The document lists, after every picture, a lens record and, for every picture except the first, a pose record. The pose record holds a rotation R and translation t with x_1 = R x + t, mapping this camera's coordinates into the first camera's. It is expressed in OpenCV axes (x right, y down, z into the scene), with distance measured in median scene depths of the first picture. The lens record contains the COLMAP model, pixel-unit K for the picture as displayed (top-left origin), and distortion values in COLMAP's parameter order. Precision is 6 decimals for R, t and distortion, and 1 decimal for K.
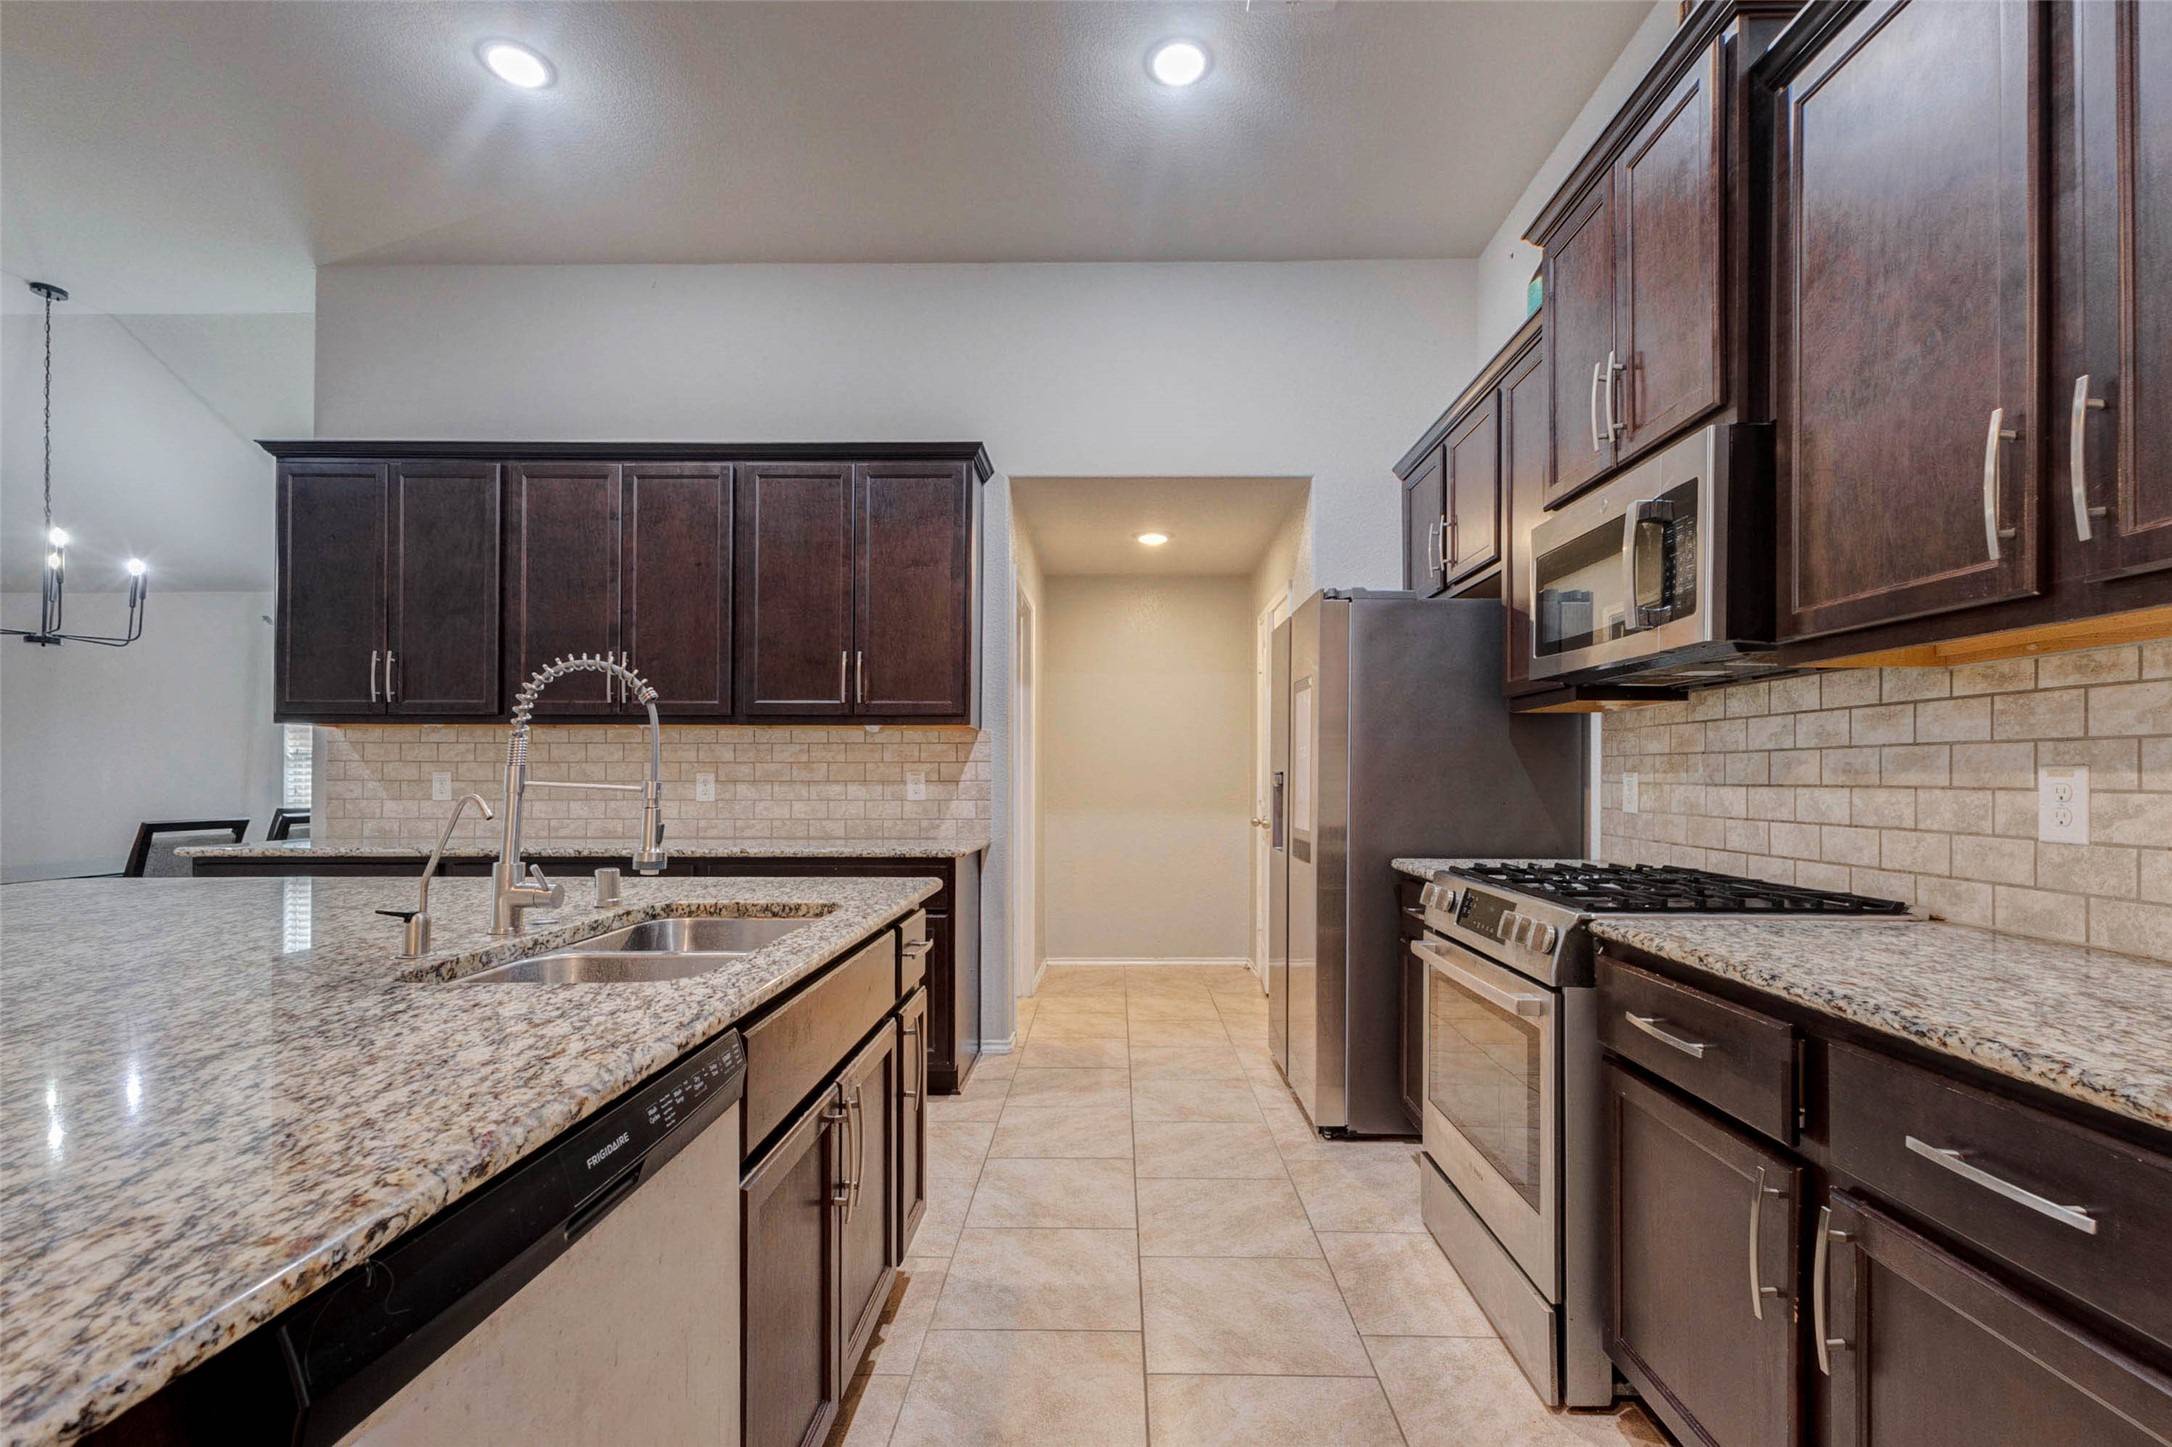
lens RADIAL K [[950.7, 0, 1099.0], [0, 950.7, 765.4], [0, 0, 1]] dist [0.013146, -0.000565]
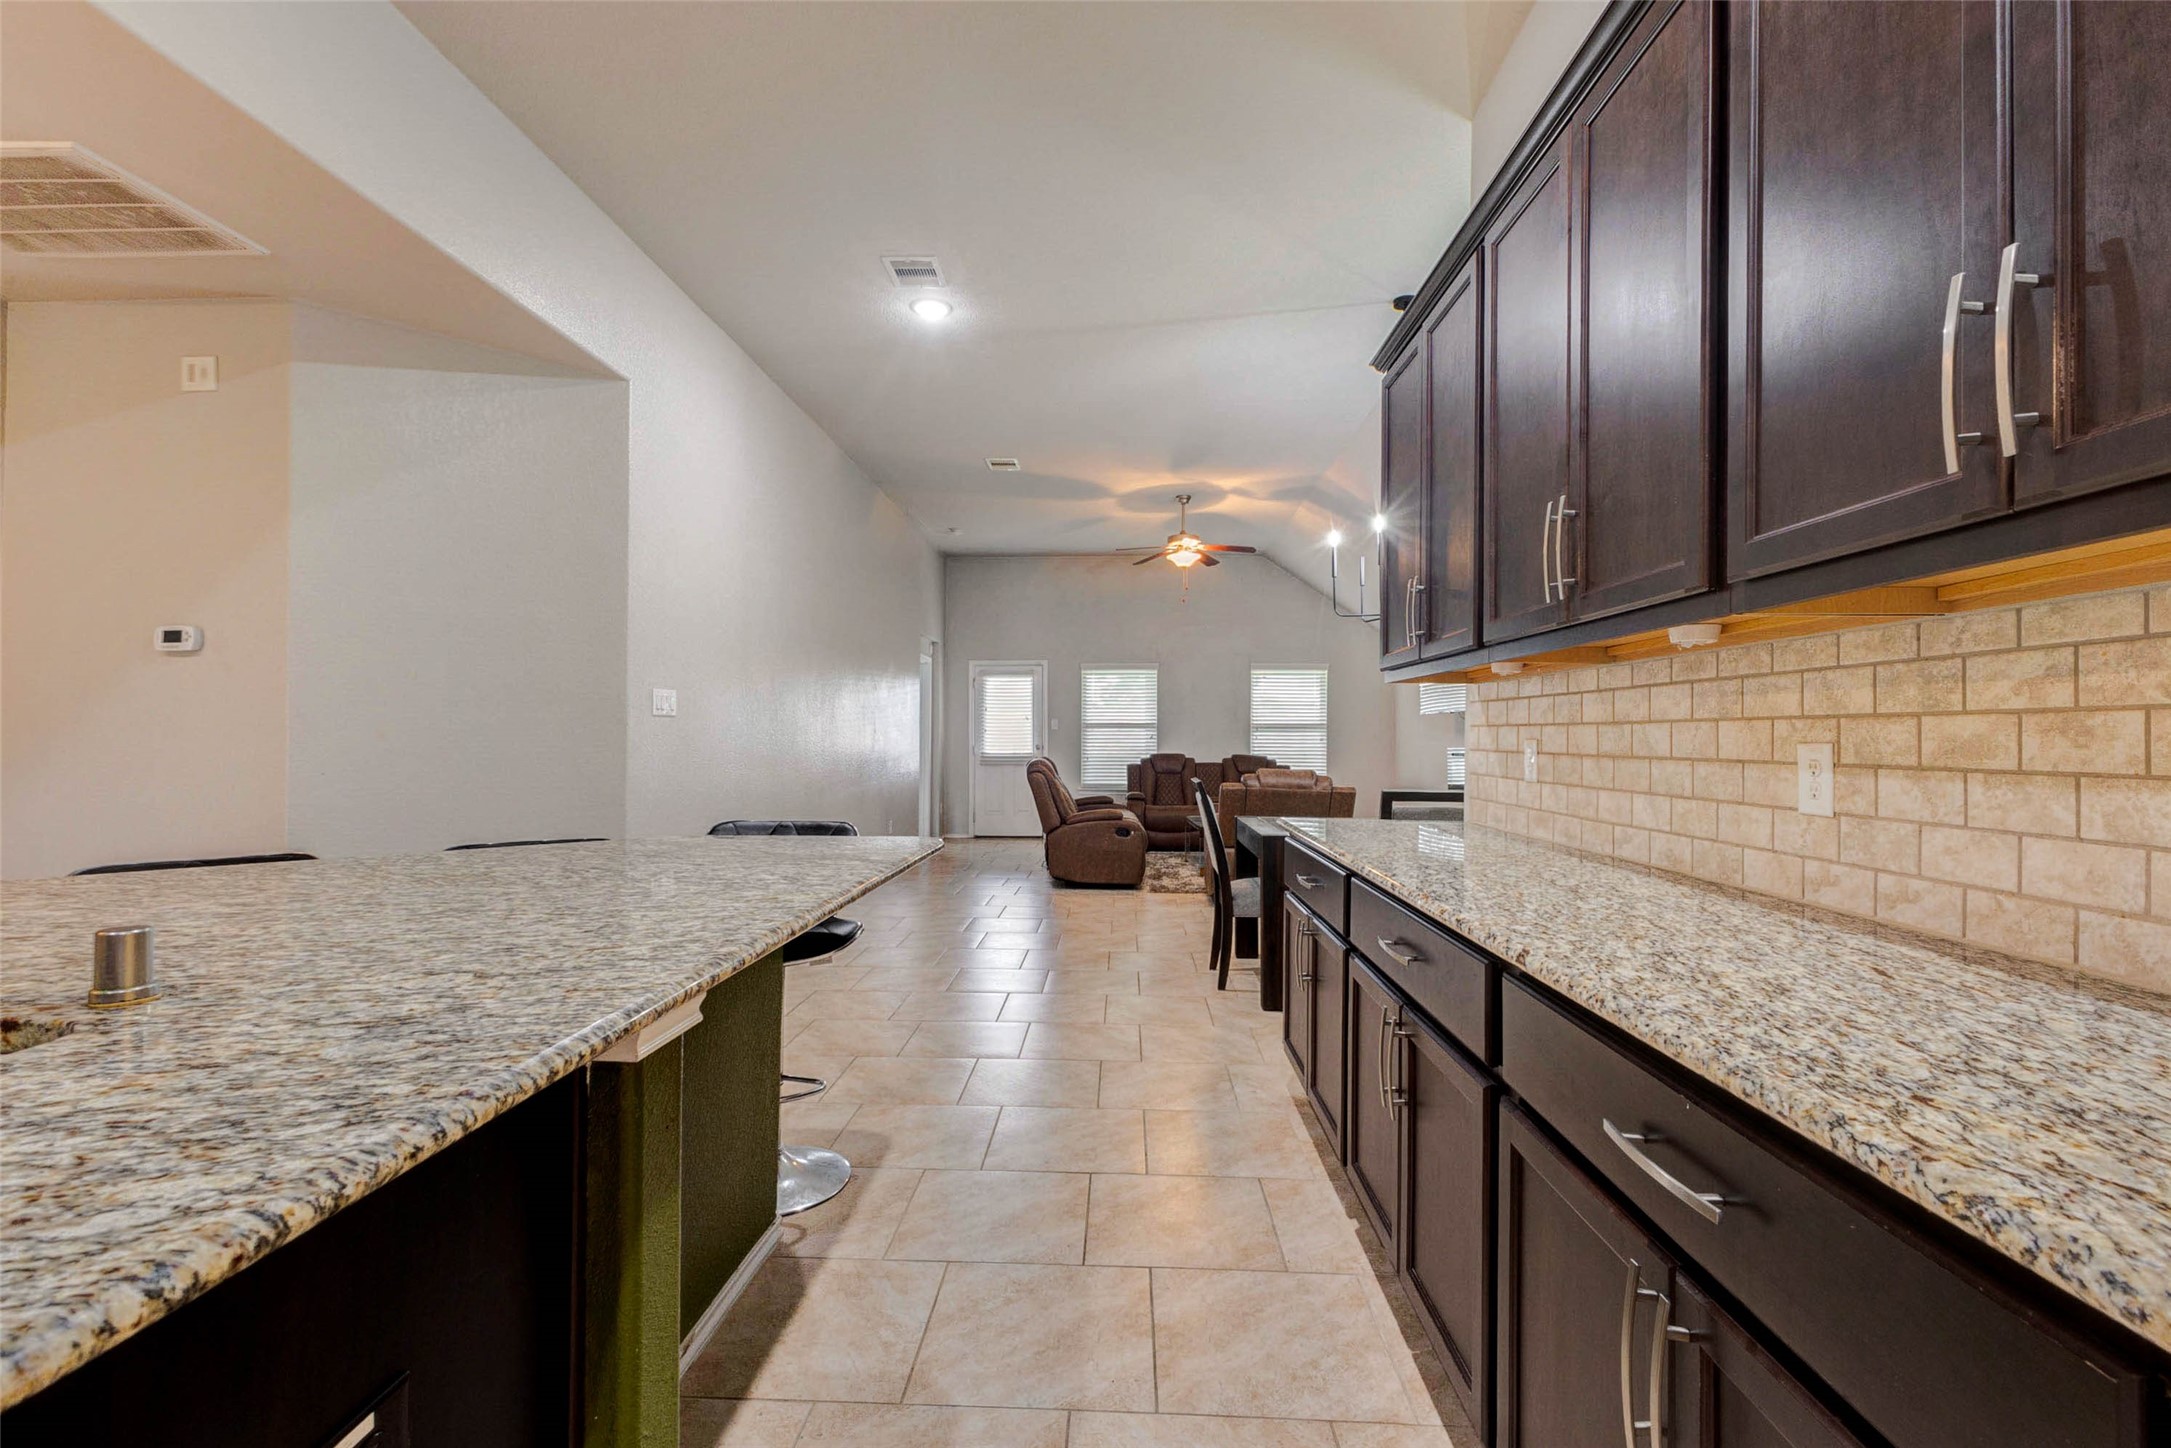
lens RADIAL K [[955.3, 0, 1074.3], [0, 955.3, 717.3], [0, 0, 1]] dist [0.011762, -0.000480]
pose [[-0.032856, -0.021736, -0.999224, 0.001330], [0.003048, 0.999757, -0.021848, 0.004974], [0.999455, -0.003763, -0.032782, 0.720692]]
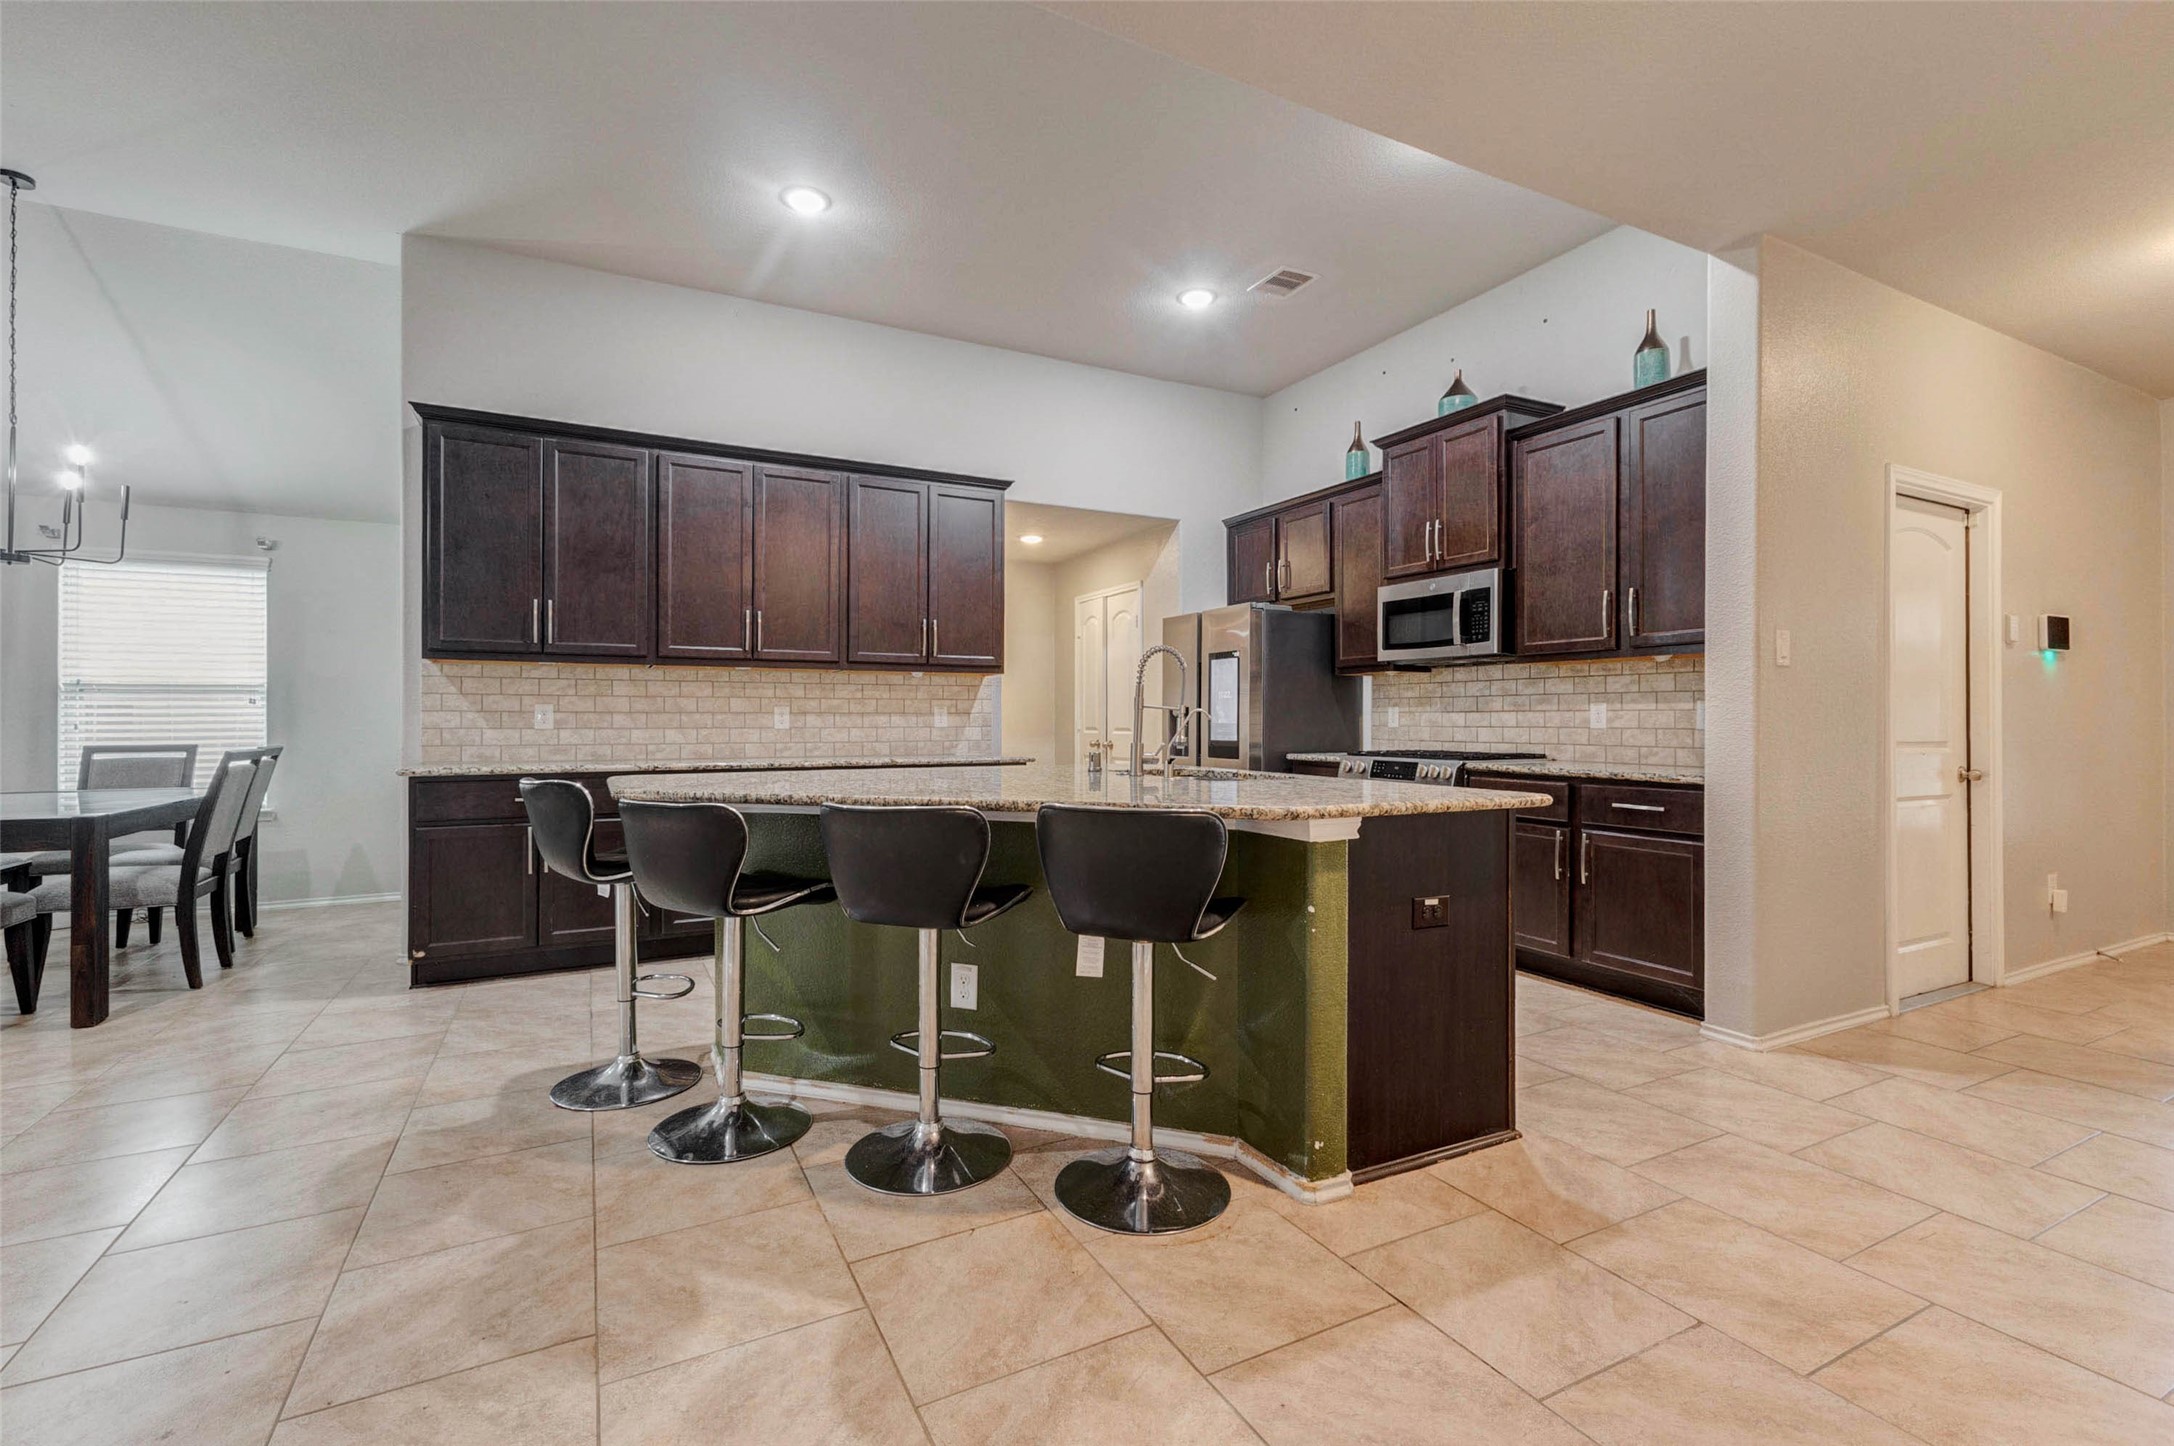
lens RADIAL K [[956.6, 0, 1075.8], [0, 956.6, 716.3], [0, 0, 1]] dist [0.011762, -0.000480]
pose [[0.882218, 0.001022, 0.470840, -0.685846], [-0.003955, 0.999978, 0.005240, 0.013280], [-0.470824, -0.006485, 0.882203, -0.319756]]
